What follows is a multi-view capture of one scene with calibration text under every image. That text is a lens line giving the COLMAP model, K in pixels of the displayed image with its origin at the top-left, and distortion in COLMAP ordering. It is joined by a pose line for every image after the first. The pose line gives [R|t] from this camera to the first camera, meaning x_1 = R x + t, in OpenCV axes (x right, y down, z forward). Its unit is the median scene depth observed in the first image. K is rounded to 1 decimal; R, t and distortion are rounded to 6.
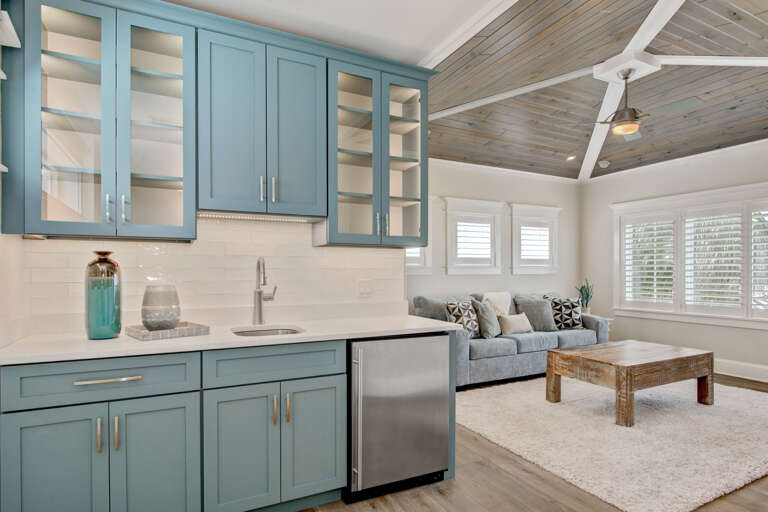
lens RADIAL K [[426.8, 0, 383.9], [0, 426.8, 274.2], [0, 0, 1]] dist [-0.004836, -0.001868]
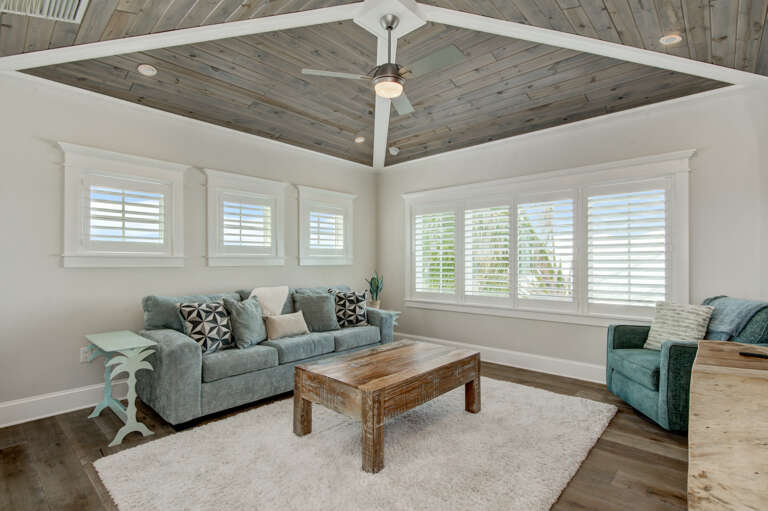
lens RADIAL K [[382.2, 0, 384.6], [0, 382.2, 263.4], [0, 0, 1]] dist [0.001085, -0.000070]
pose [[0.934774, -0.001196, 0.355240, 0.219342], [0.002281, 0.999994, -0.002636, -0.002035], [-0.355235, 0.003274, 0.934771, 0.231075]]
